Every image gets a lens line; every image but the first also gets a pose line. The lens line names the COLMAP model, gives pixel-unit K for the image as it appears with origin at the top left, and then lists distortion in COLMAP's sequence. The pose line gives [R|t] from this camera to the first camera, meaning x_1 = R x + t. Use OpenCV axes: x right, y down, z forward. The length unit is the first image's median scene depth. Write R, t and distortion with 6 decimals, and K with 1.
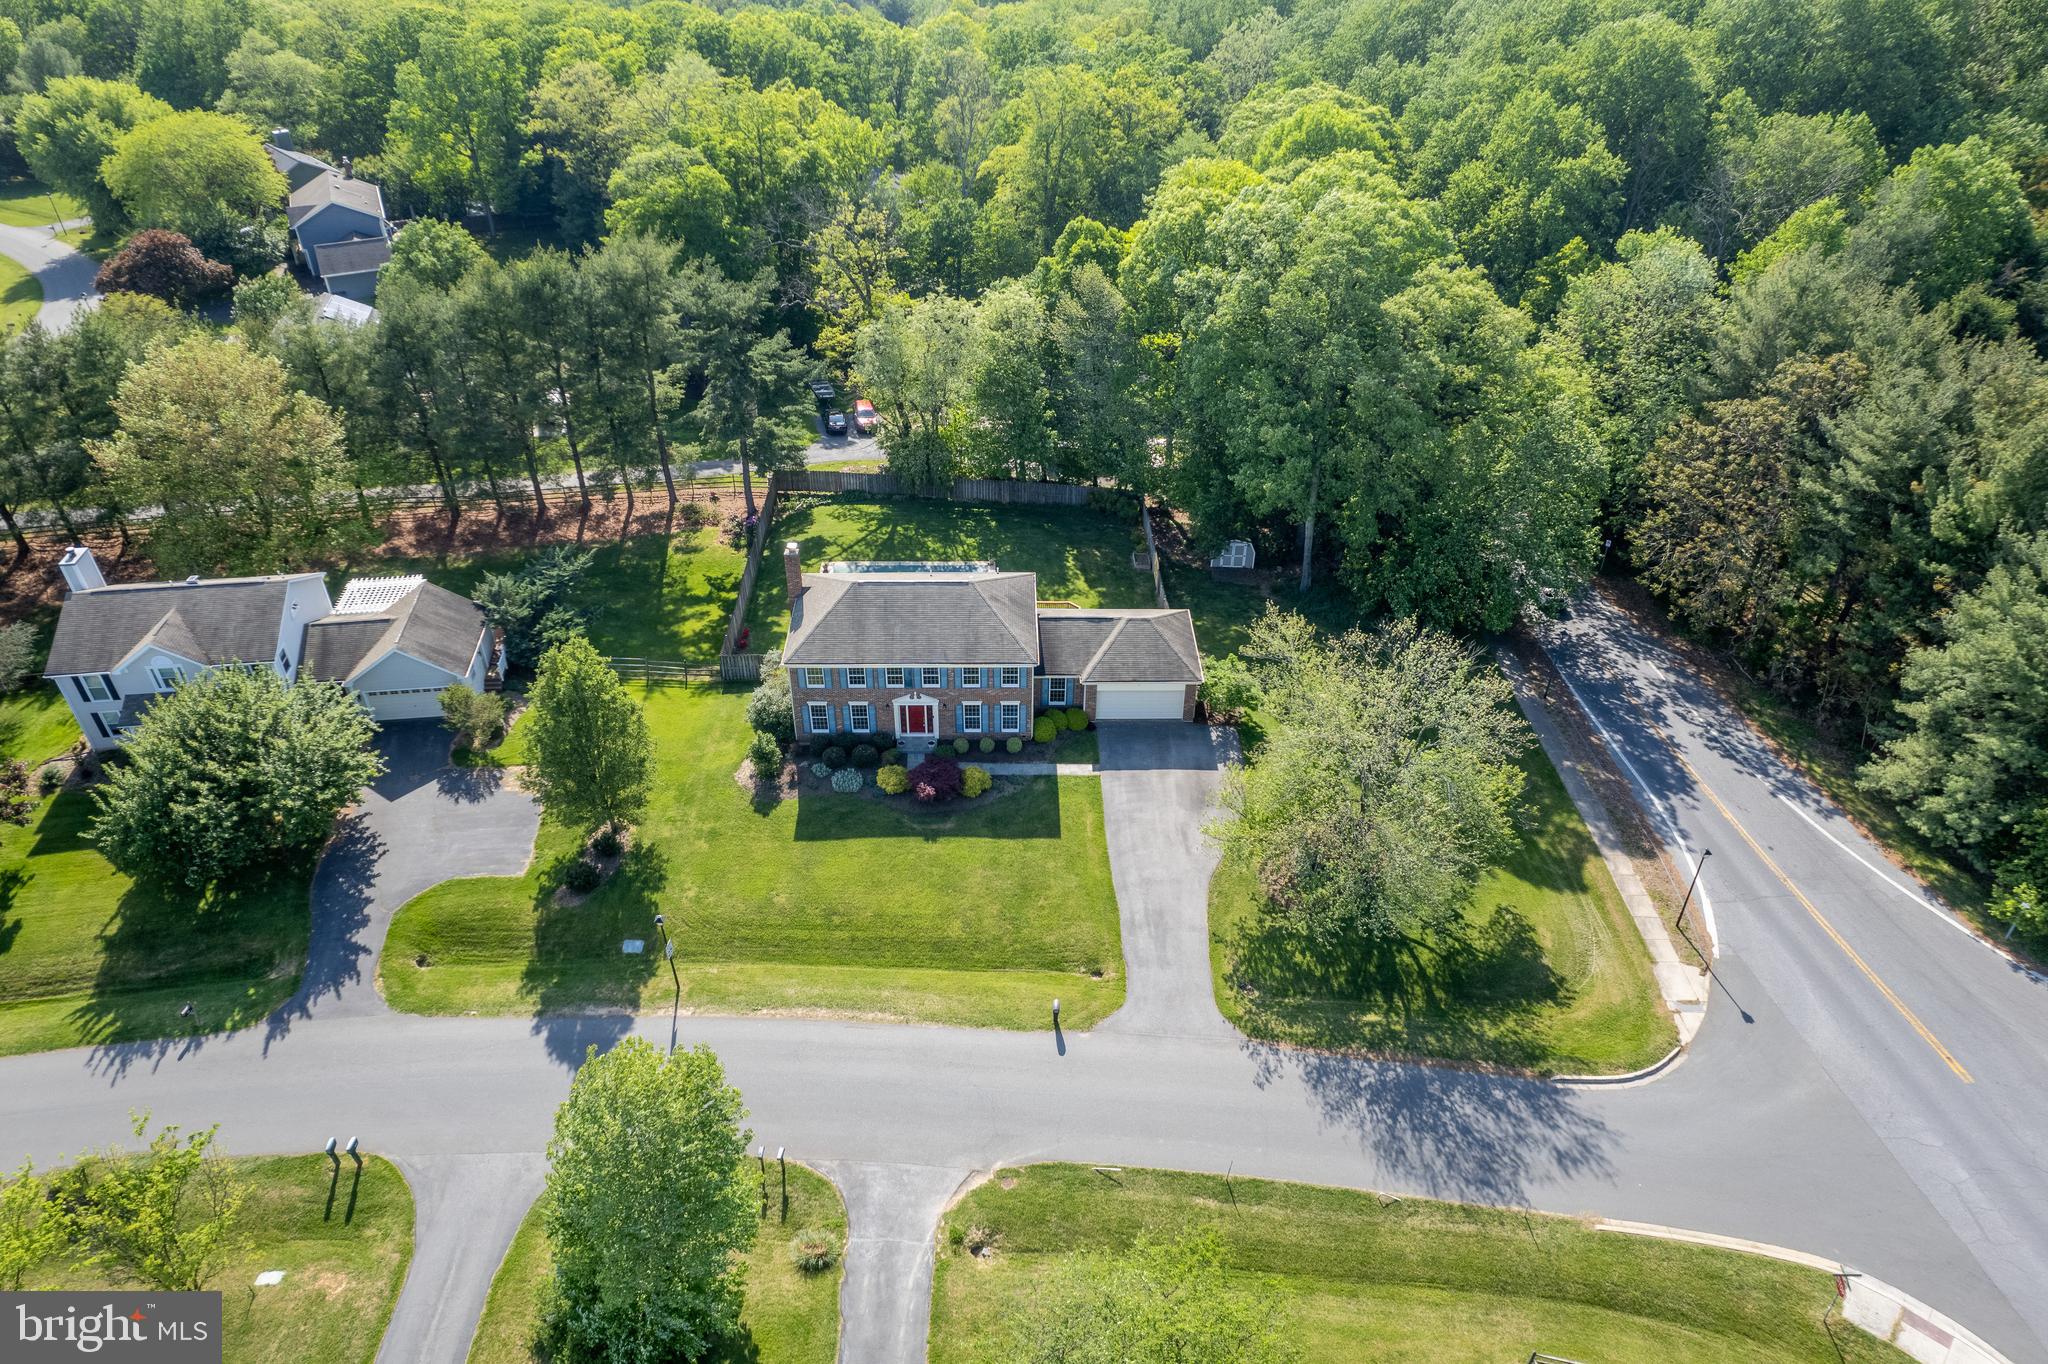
lens RADIAL K [[1352.9, 0, 1022.4], [0, 1352.9, 531.2], [0, 0, 1]] dist [-0.067577, 0.060383]
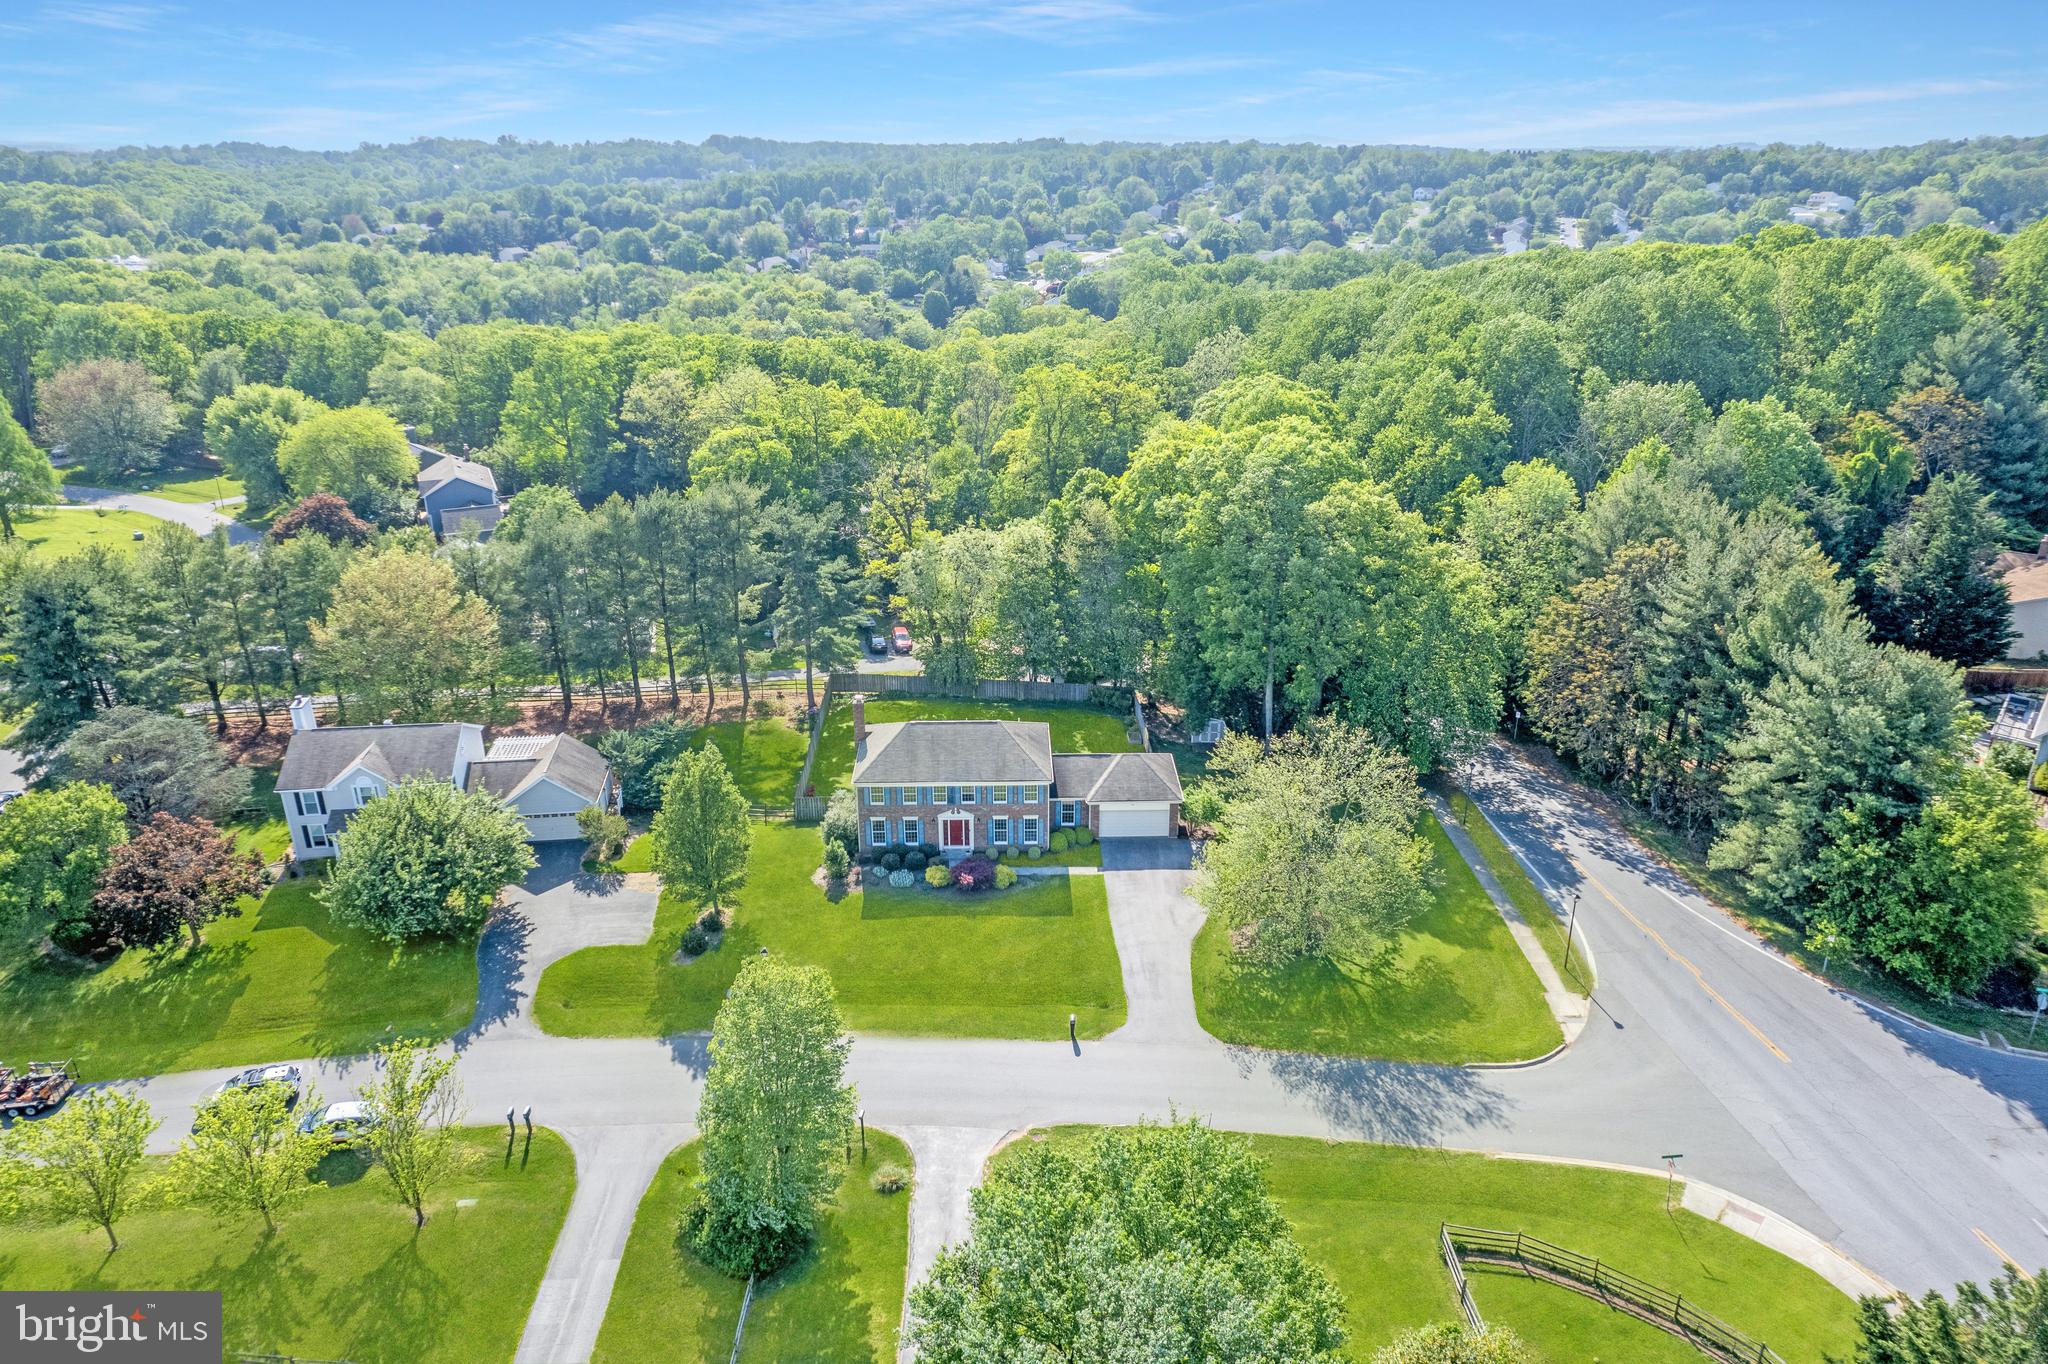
lens RADIAL K [[1352.9, 0, 1022.4], [0, 1352.9, 531.2], [0, 0, 1]] dist [-0.067577, 0.060383]
pose [[0.999946, -0.010395, 0.000675, -0.013684], [0.010250, 0.970342, -0.241517, 0.156665], [0.001856, 0.241511, 0.970396, -0.259041]]
